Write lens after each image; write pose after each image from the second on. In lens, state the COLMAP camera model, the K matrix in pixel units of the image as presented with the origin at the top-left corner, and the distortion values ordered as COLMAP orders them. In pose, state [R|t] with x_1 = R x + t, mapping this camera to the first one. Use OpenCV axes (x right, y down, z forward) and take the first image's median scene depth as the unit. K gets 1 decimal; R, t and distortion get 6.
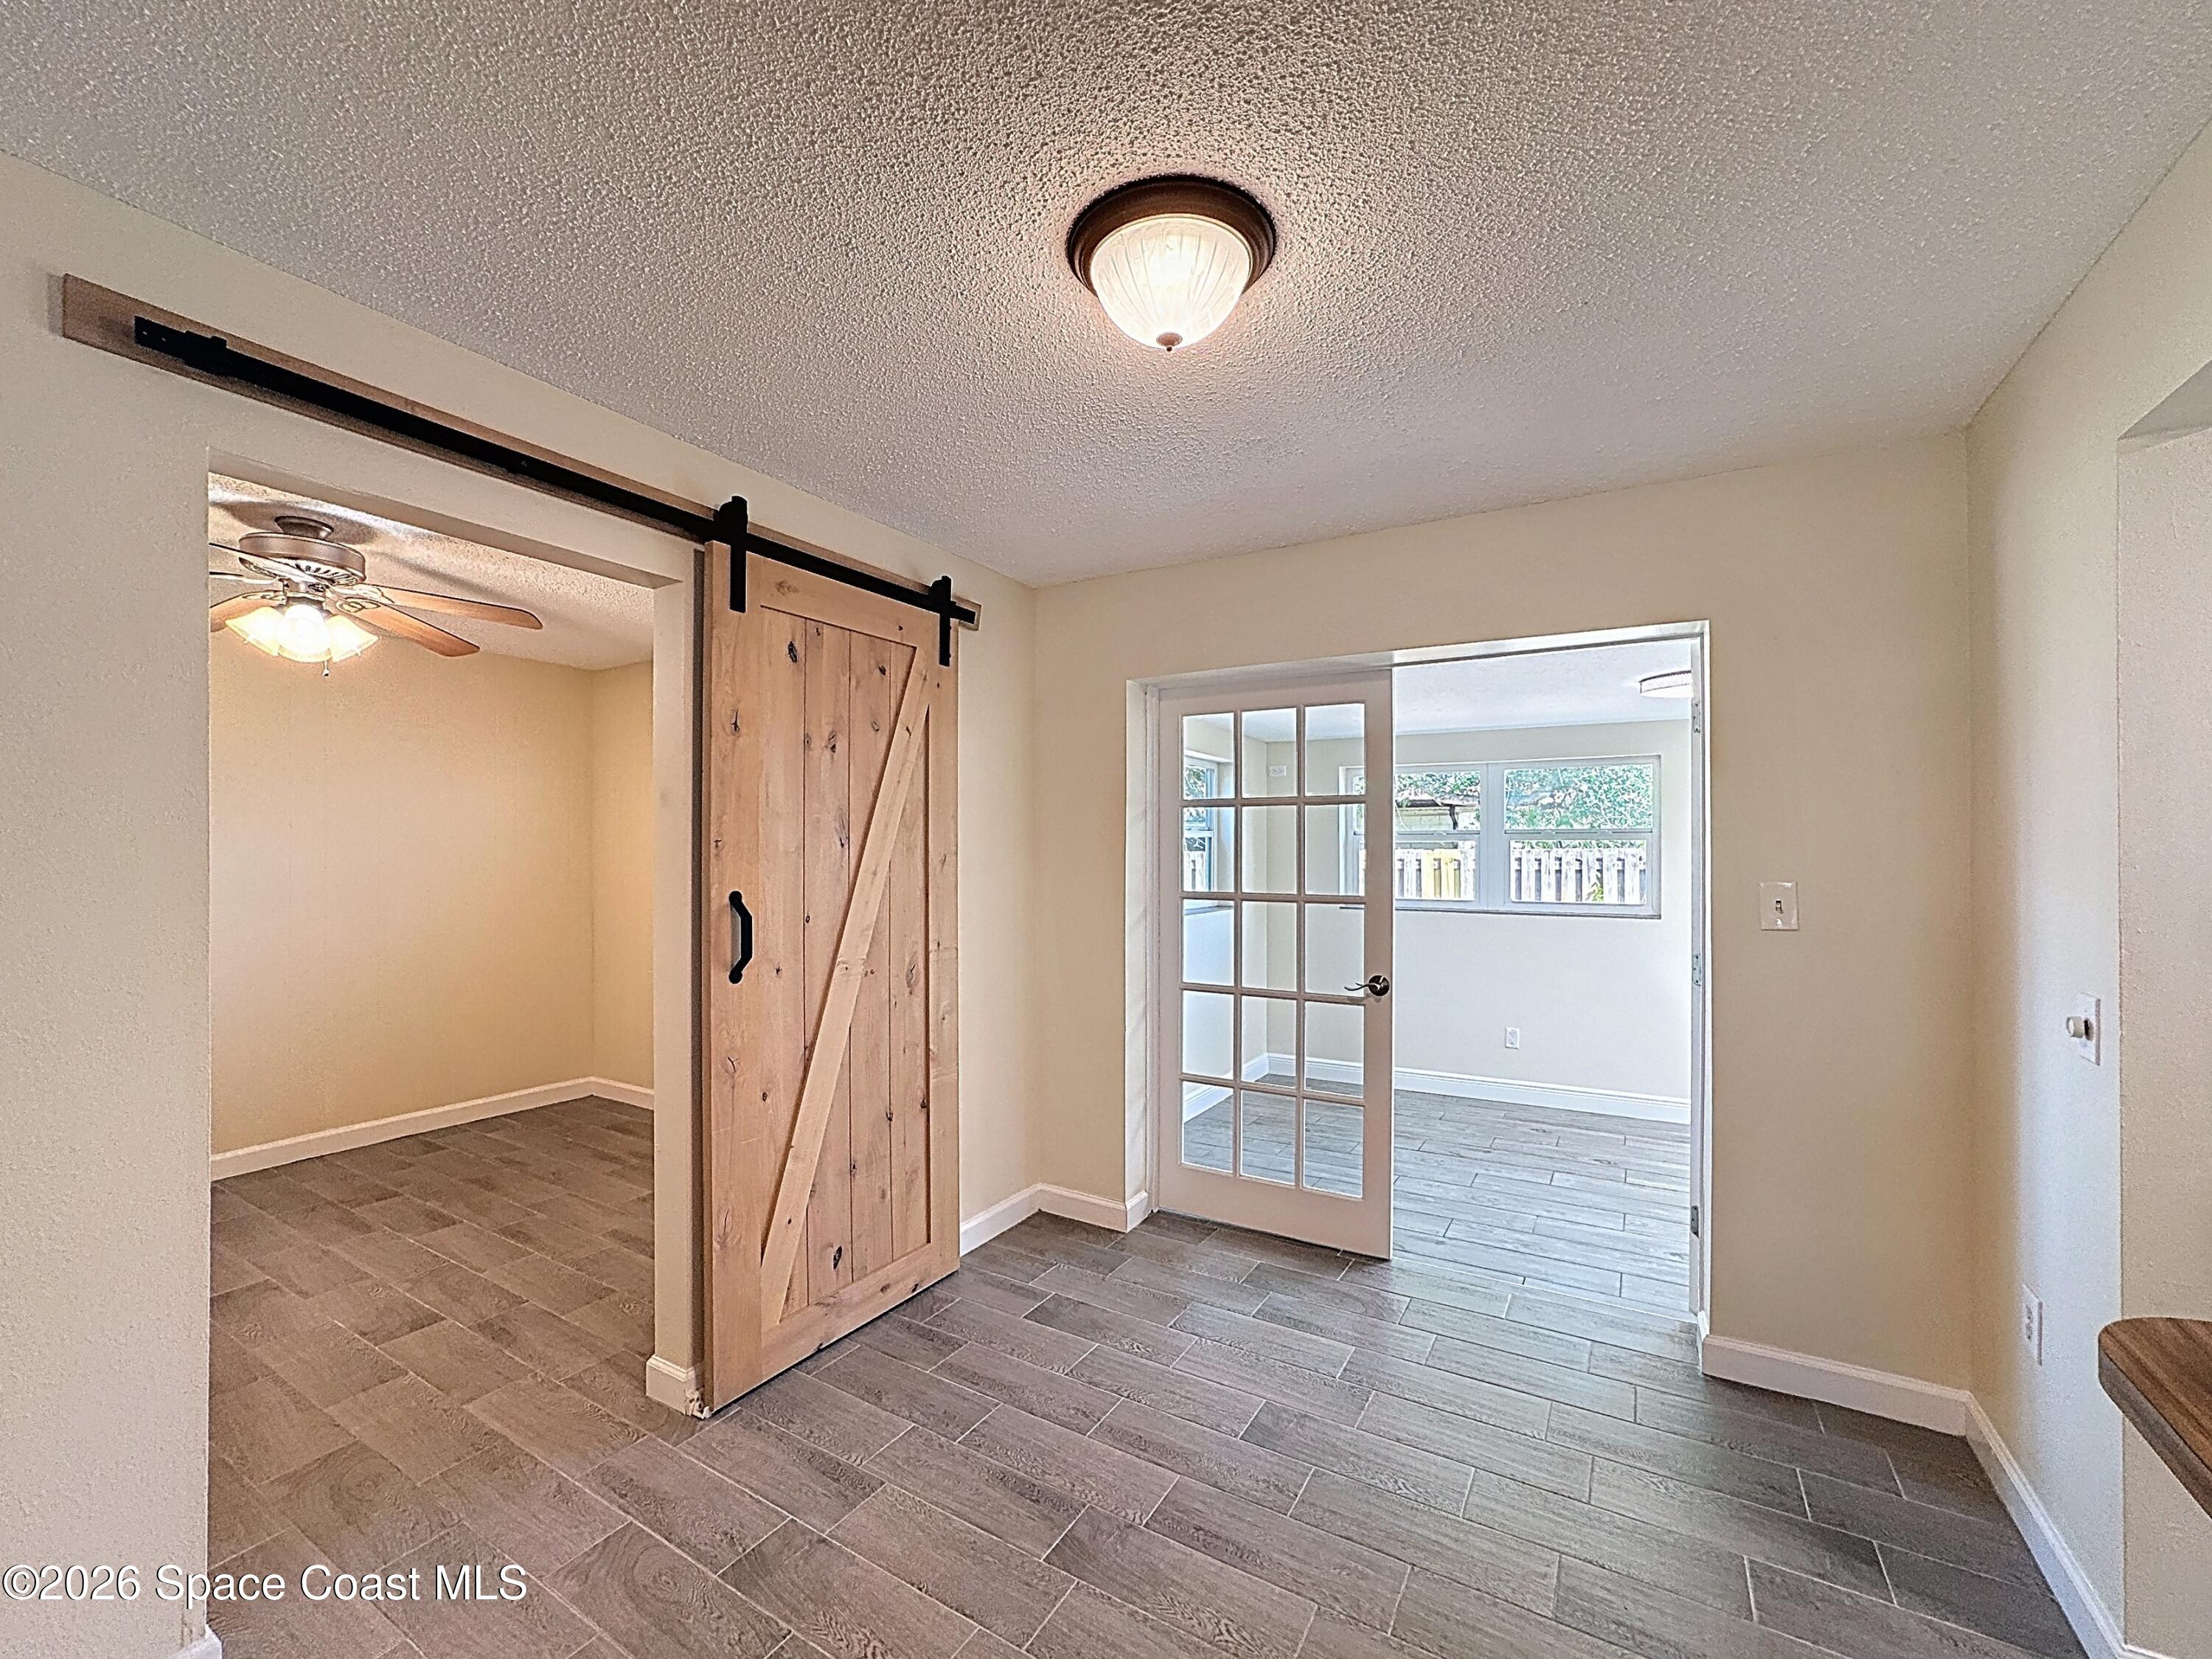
lens RADIAL K [[911.7, 0, 1104.1], [0, 911.7, 849.2], [0, 0, 1]] dist [-0.034401, 0.017007]
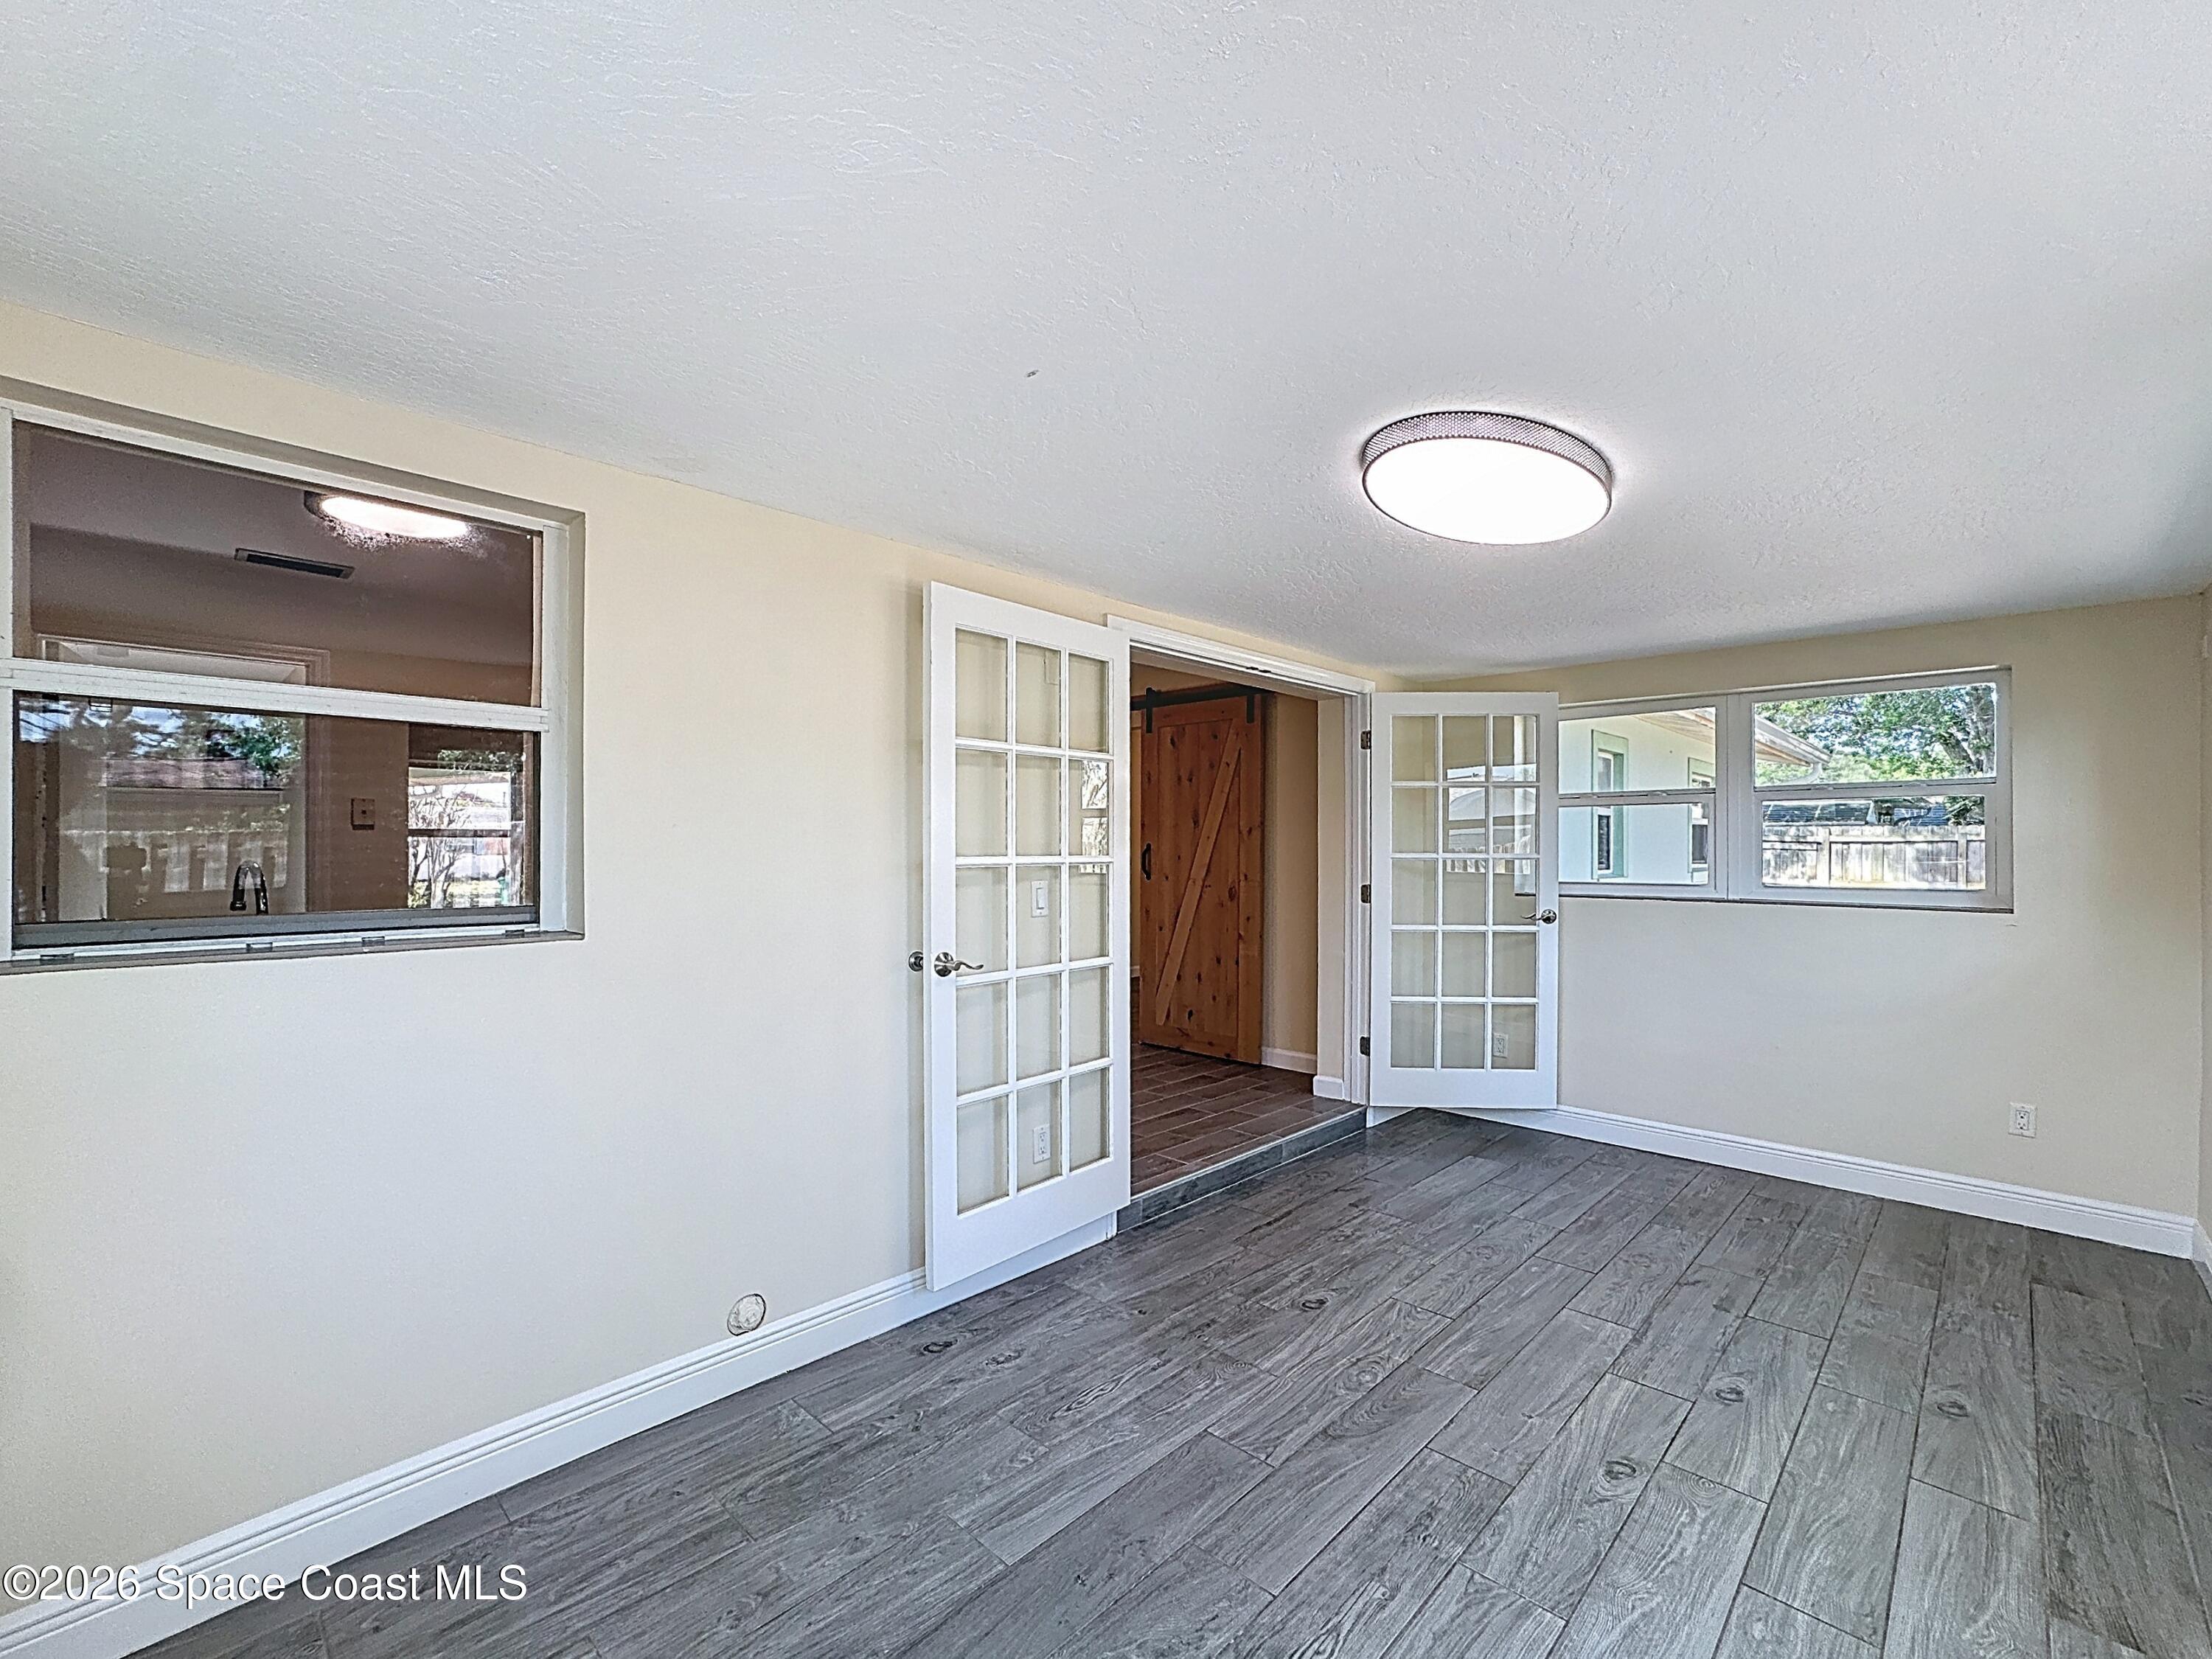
lens RADIAL K [[911.7, 0, 1104.1], [0, 911.7, 849.2], [0, 0, 1]] dist [-0.034401, 0.017007]
pose [[-0.207670, 0.001007, -0.978198, 1.769867], [-0.001878, 0.999997, 0.001428, 0.048896], [0.978197, 0.002133, -0.207668, 1.173013]]
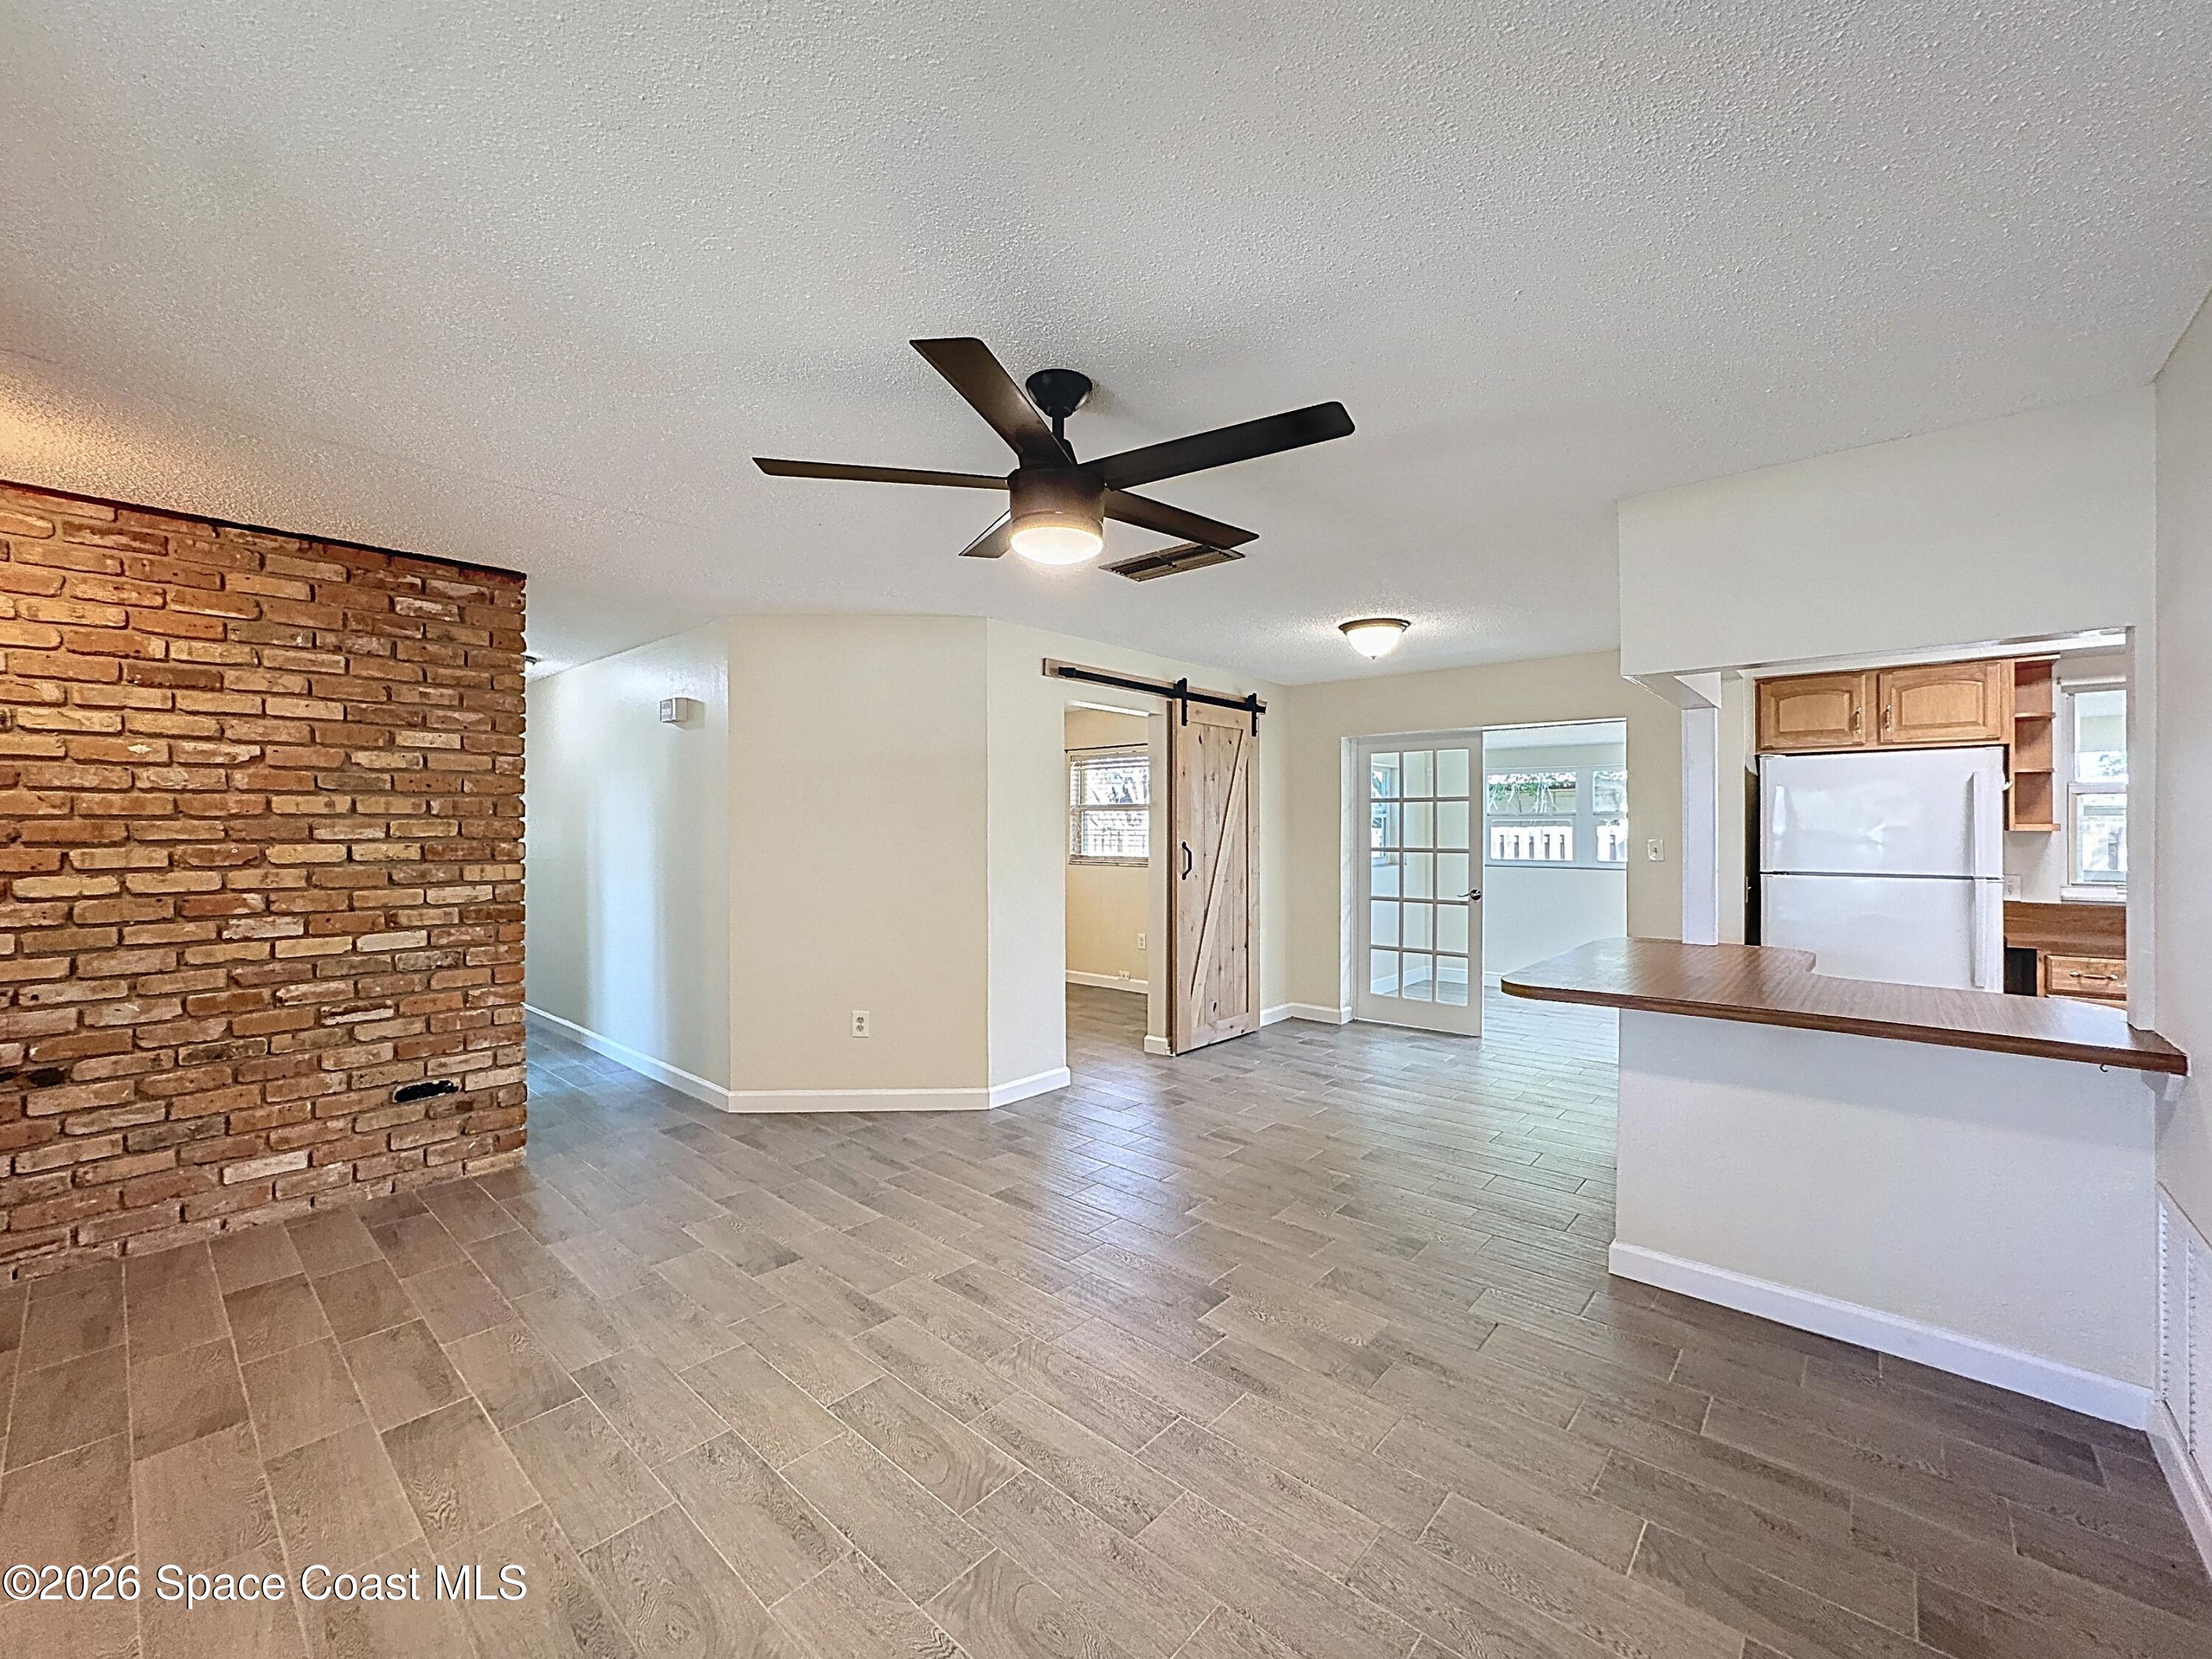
lens RADIAL K [[922.9, 0, 1104.2], [0, 922.9, 819.4], [0, 0, 1]] dist [-0.035928, 0.017032]
pose [[0.983925, -0.000912, -0.178579, -0.147001], [-0.000650, 0.999962, -0.008688, 0.007152], [0.178580, 0.008665, 0.983887, -1.219582]]
